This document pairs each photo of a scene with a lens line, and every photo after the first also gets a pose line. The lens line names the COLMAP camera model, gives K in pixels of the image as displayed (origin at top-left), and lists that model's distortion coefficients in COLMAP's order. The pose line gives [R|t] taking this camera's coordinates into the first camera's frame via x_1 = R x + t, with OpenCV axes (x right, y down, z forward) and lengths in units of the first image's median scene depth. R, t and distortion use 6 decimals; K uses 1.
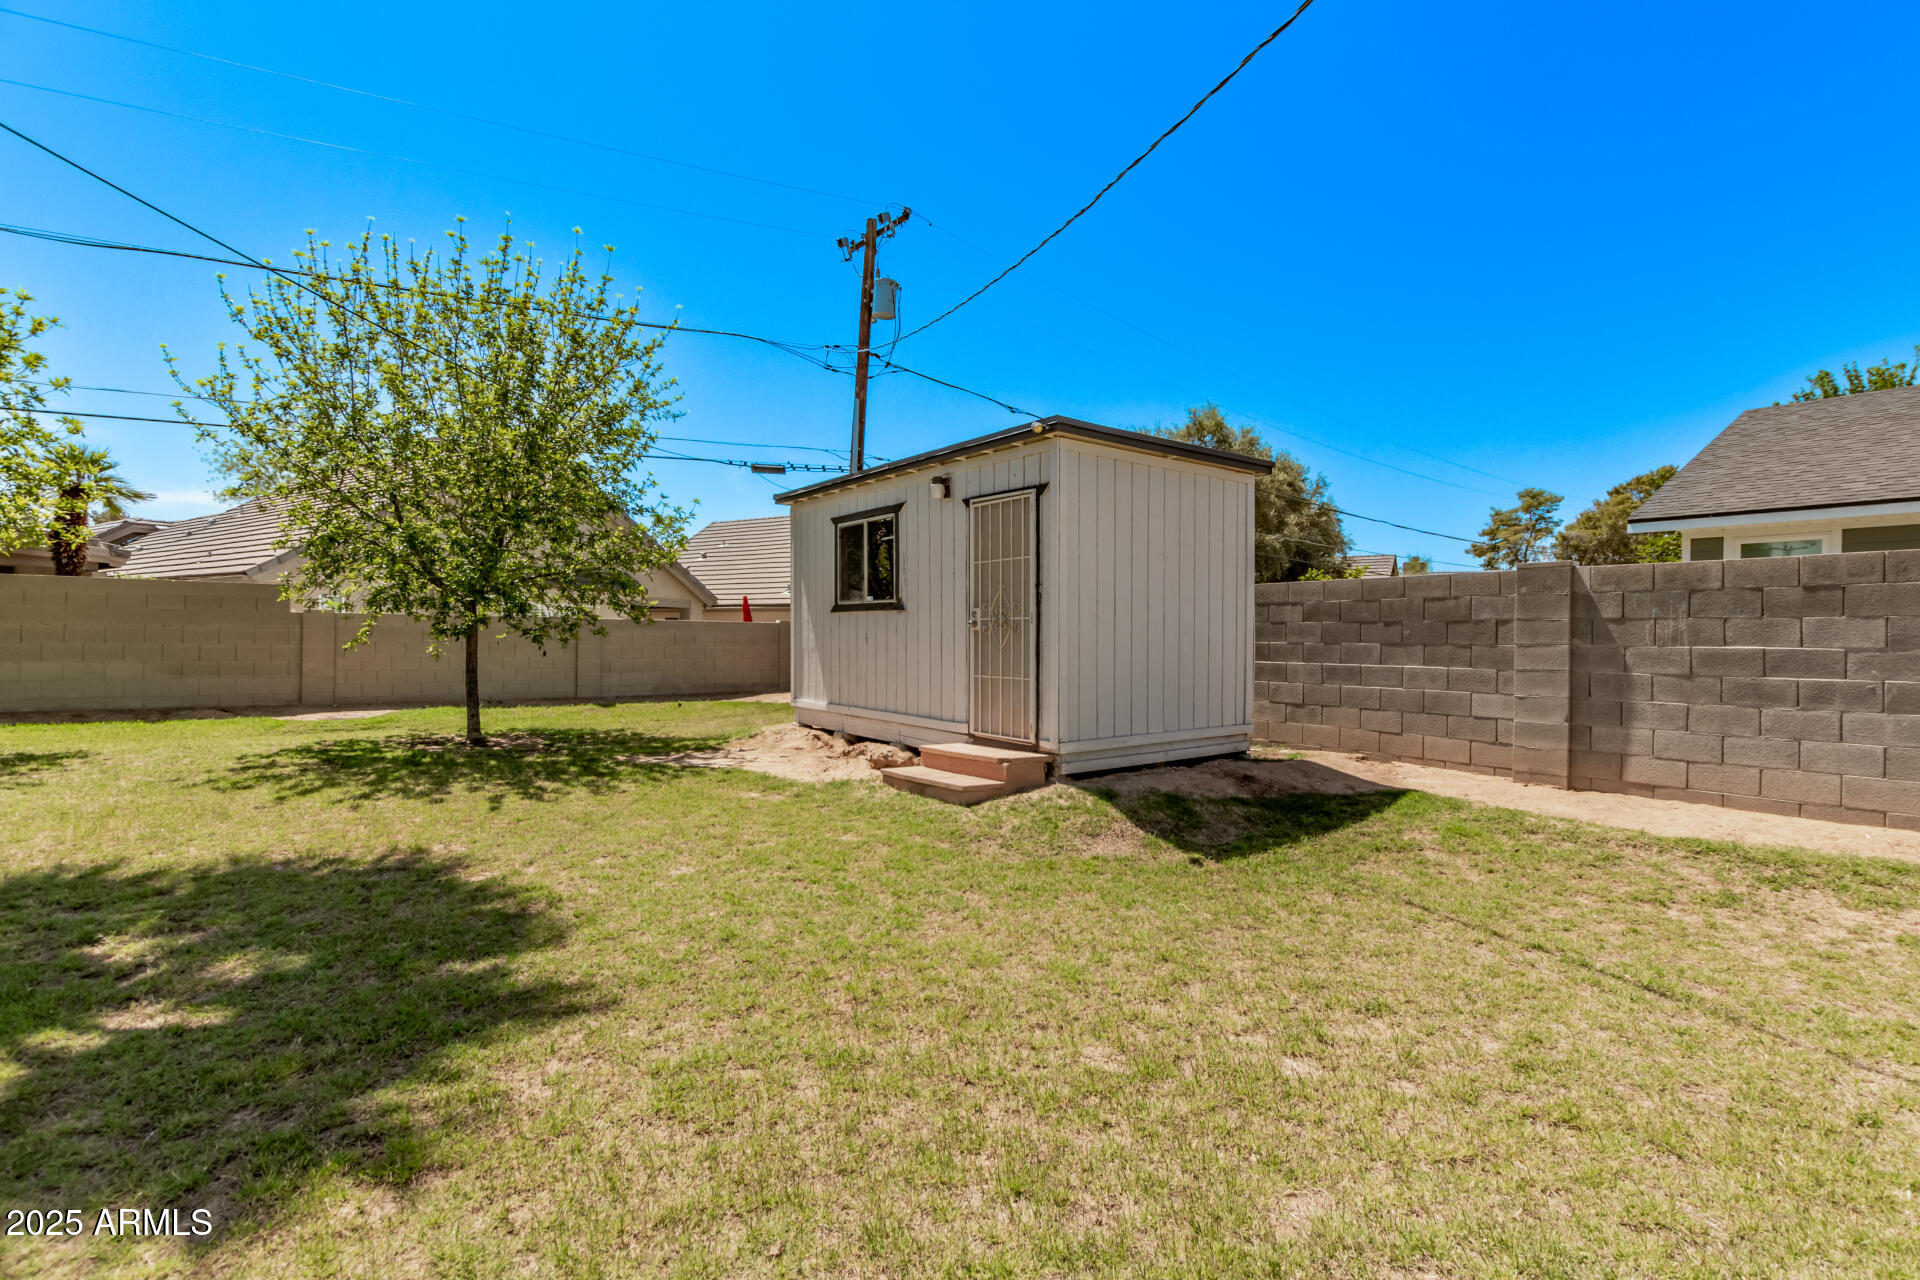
lens RADIAL K [[872.6, 0, 984.1], [0, 872.6, 635.1], [0, 0, 1]] dist [0.000452, 0.000381]
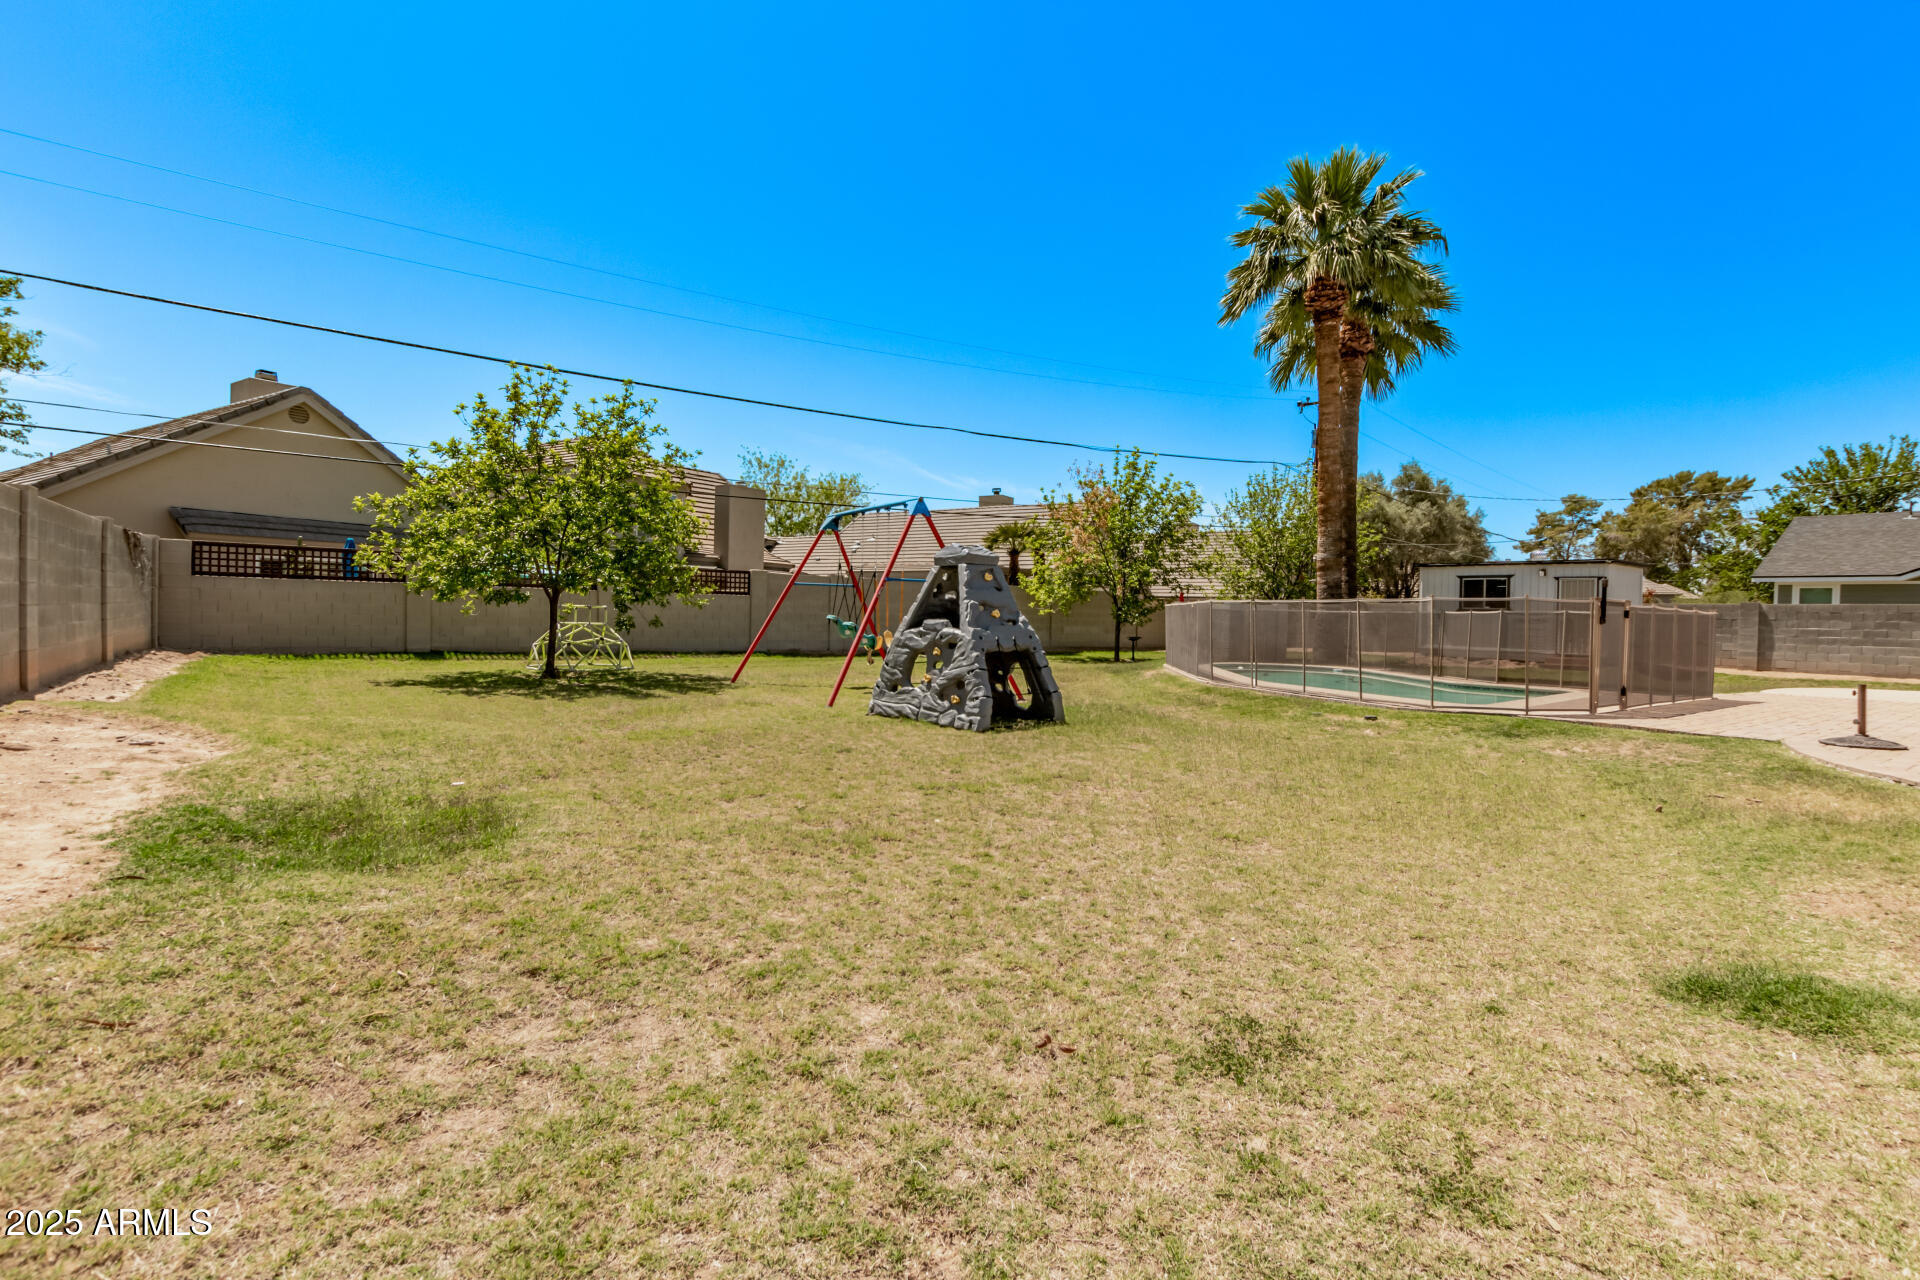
lens RADIAL K [[872.6, 0, 984.1], [0, 872.6, 635.1], [0, 0, 1]] dist [0.000452, 0.000381]
pose [[0.999901, 0.012865, 0.005621, -0.173081], [-0.013008, 0.999573, 0.026167, -0.000641], [-0.005282, -0.026237, 0.999642, -0.174121]]
